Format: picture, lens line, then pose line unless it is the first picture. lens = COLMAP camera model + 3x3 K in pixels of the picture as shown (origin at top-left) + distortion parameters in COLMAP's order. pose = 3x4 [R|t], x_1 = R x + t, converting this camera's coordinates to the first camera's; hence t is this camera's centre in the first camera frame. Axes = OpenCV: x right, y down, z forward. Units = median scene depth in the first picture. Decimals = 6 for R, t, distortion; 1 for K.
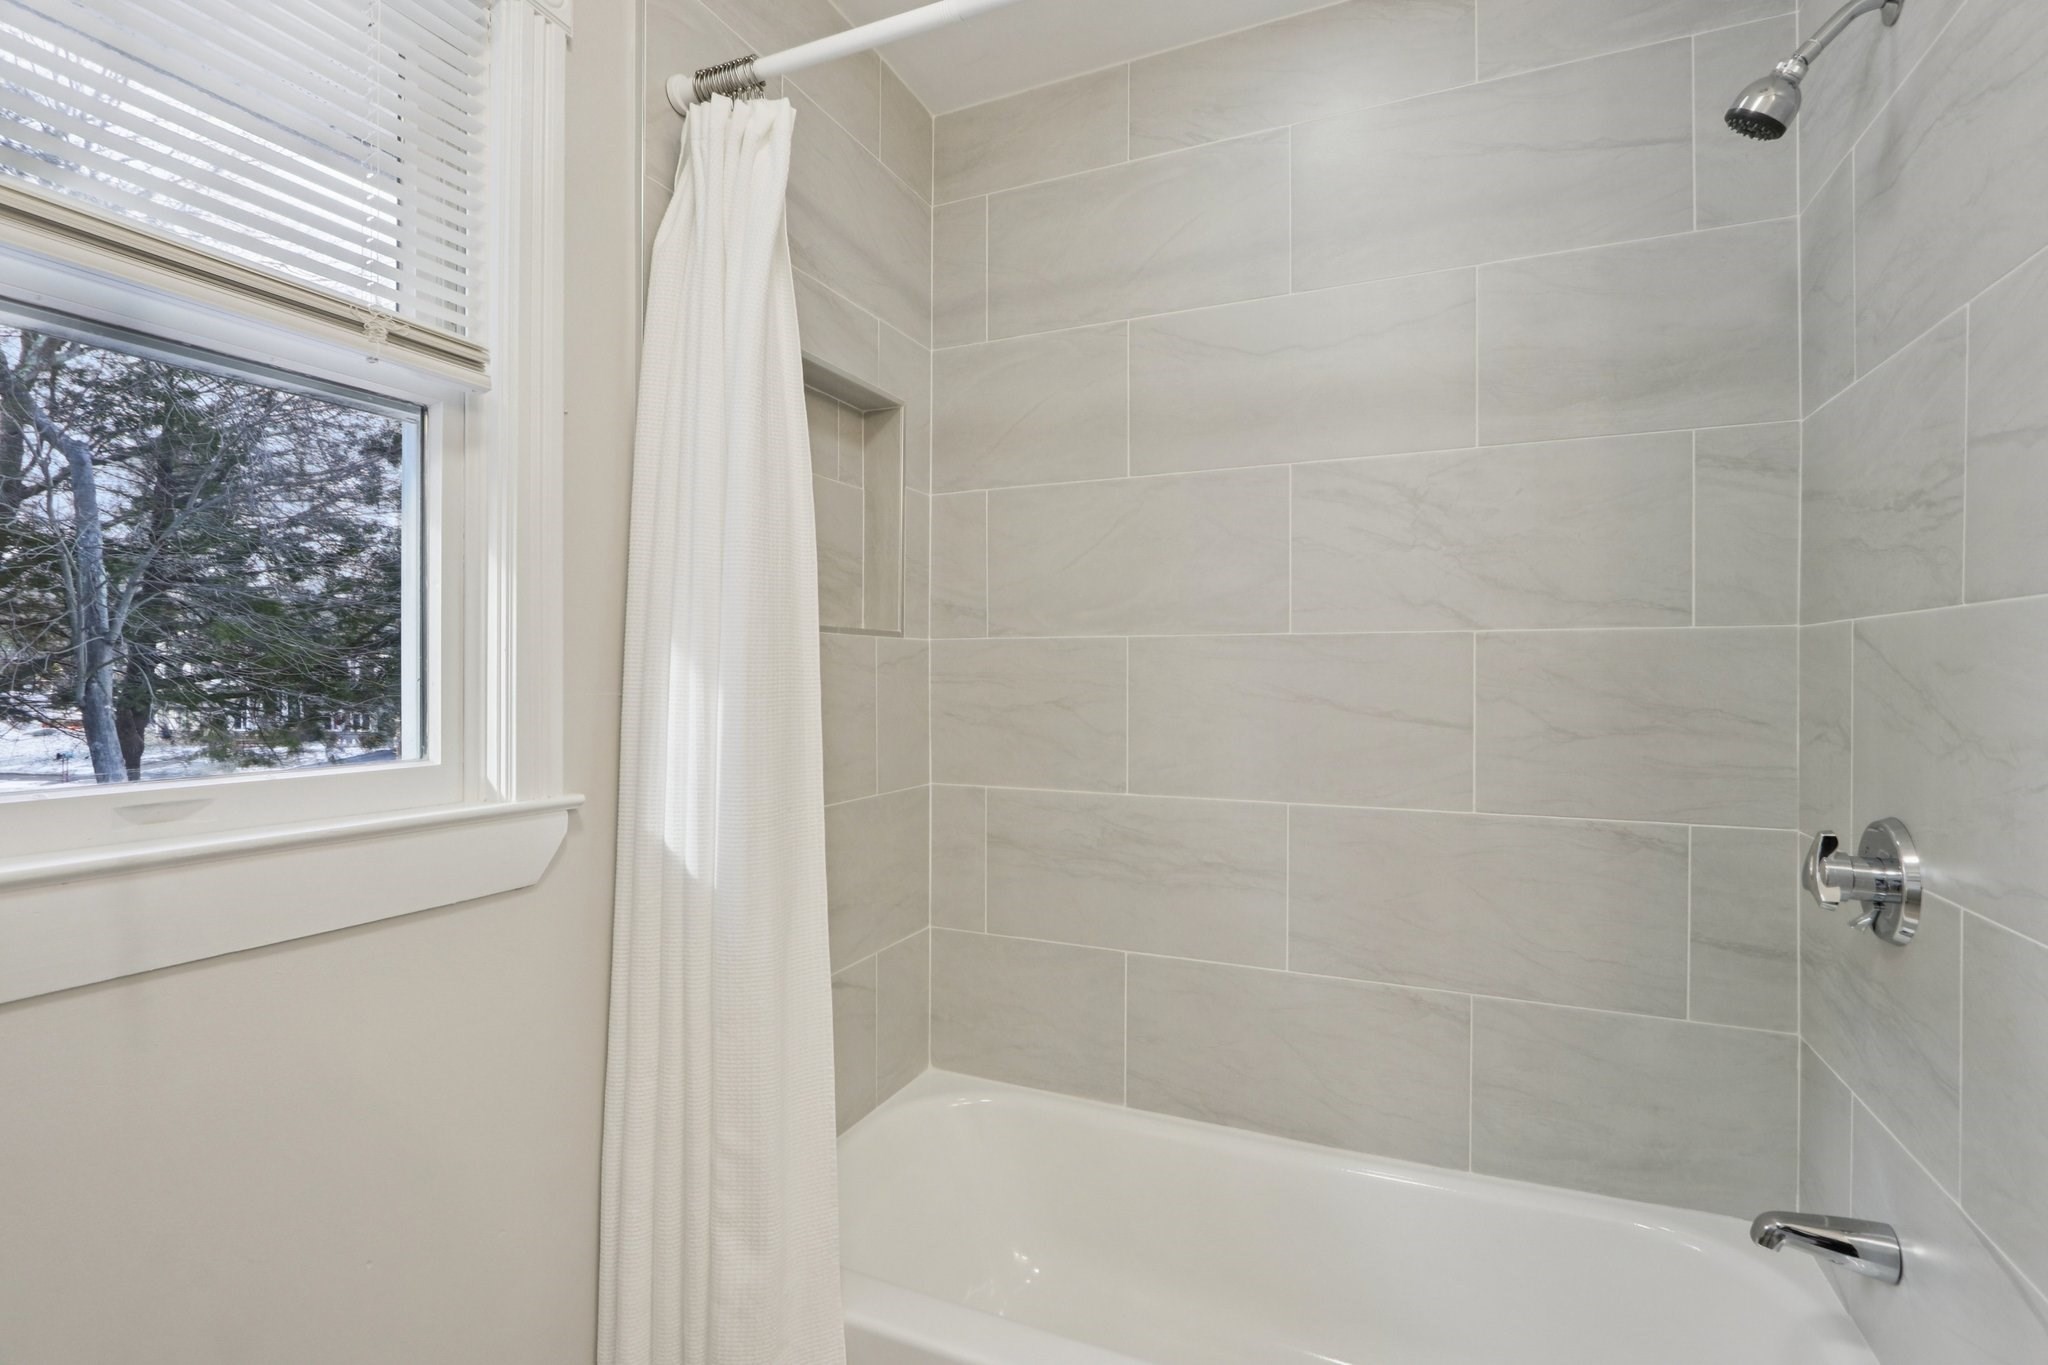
lens RADIAL K [[1002.0, 0, 1019.7], [0, 1002.0, 681.8], [0, 0, 1]] dist [-0.014756, 0.000844]
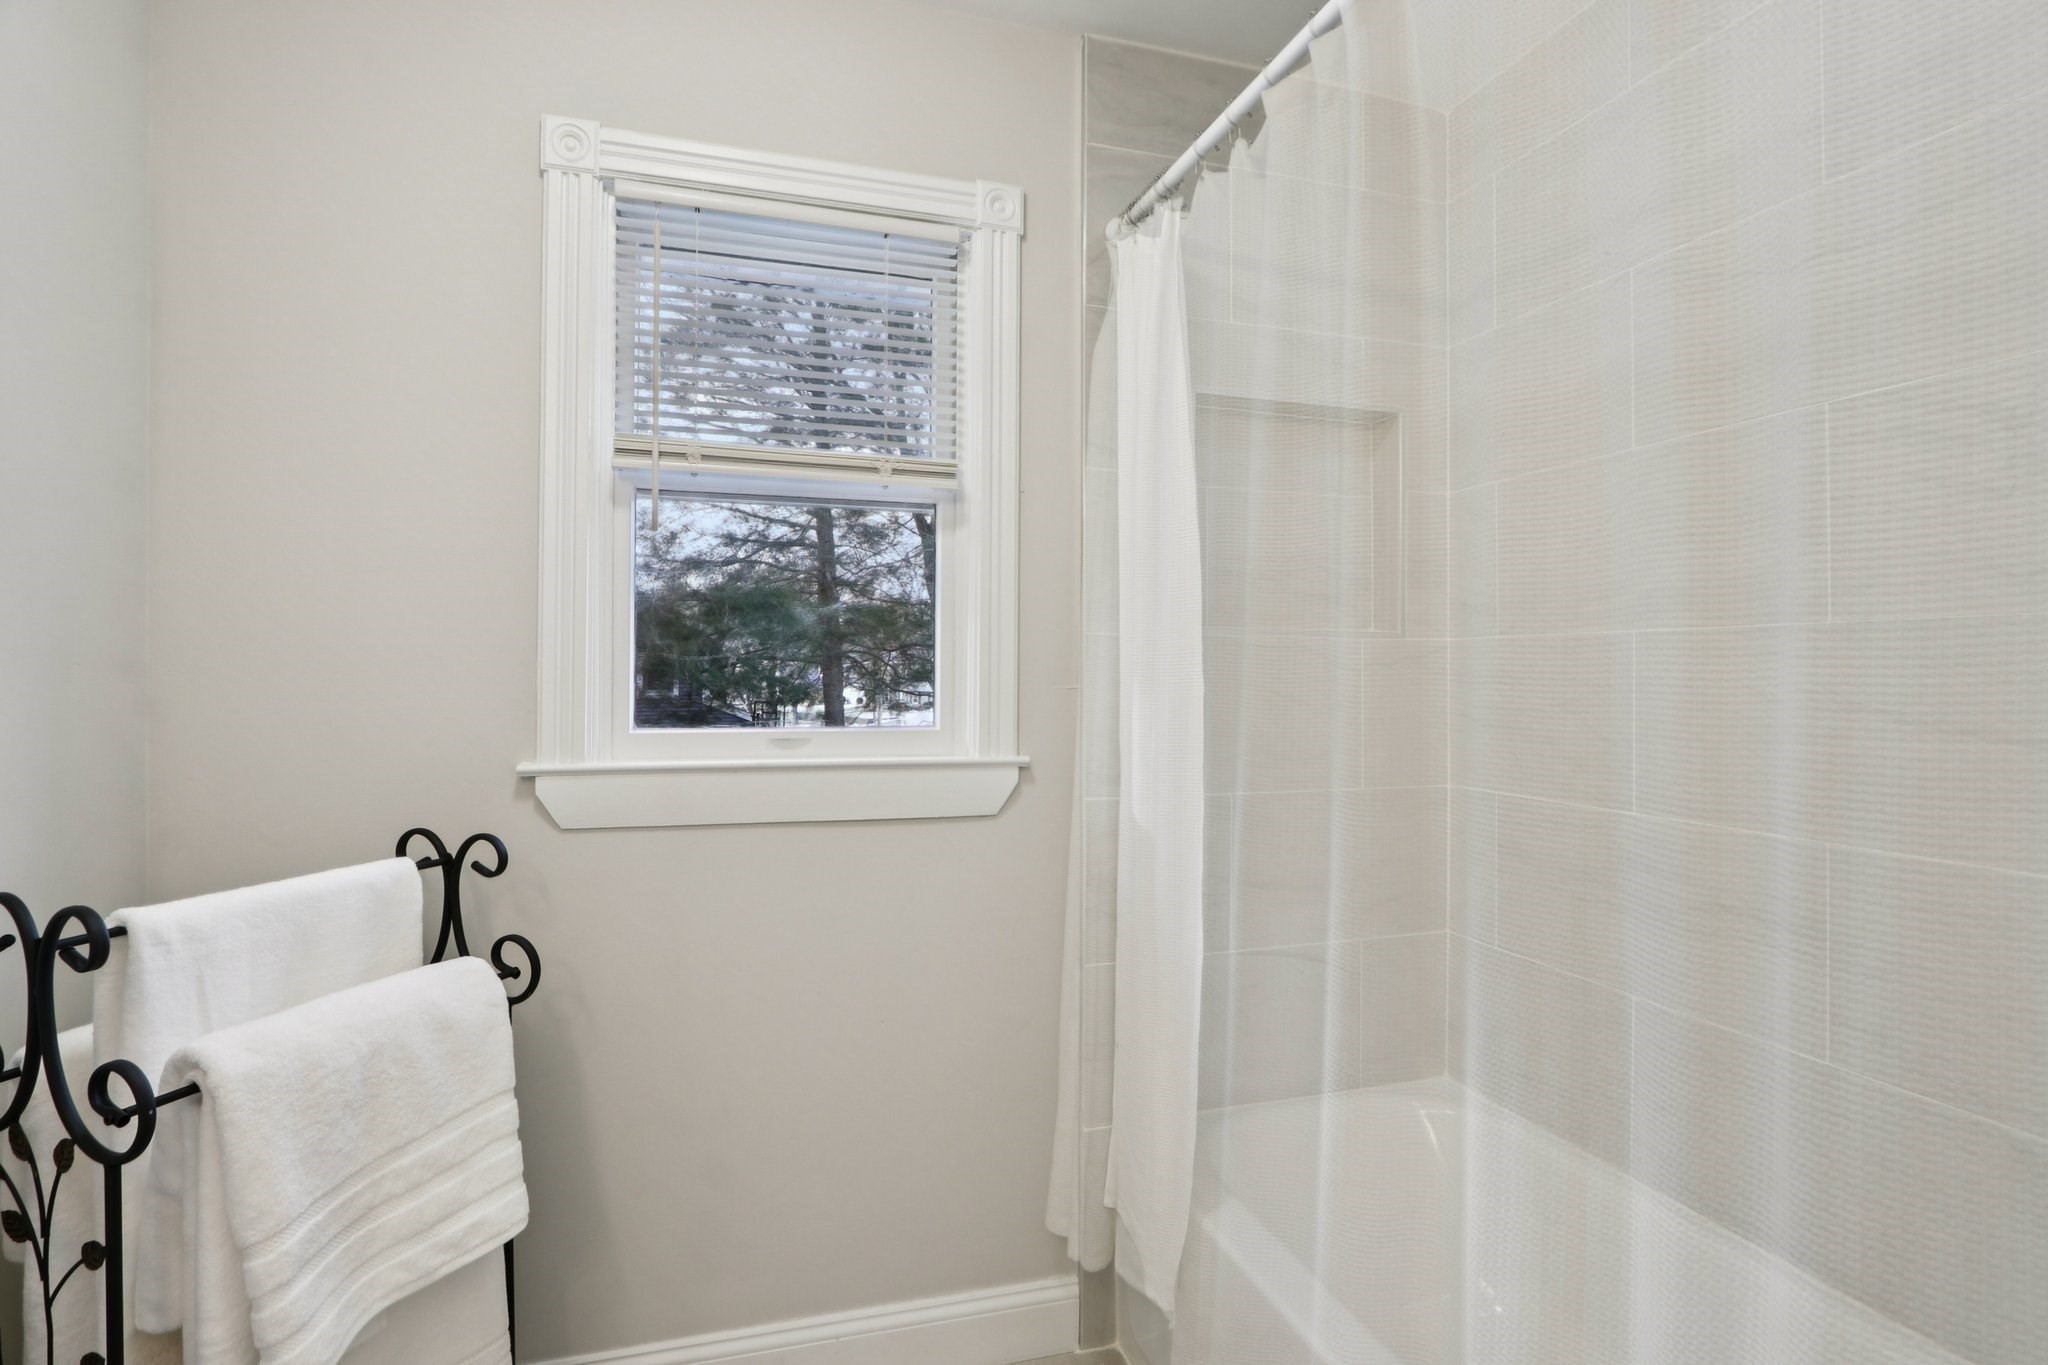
lens RADIAL K [[1002.0, 0, 973.5], [0, 1002.0, 665.3], [0, 0, 1]] dist [-0.014756, 0.000844]
pose [[0.649008, -0.004019, -0.760771, 0.606213], [-0.009427, 0.999867, -0.013324, 0.001819], [0.760723, 0.015819, 0.648884, 0.009148]]
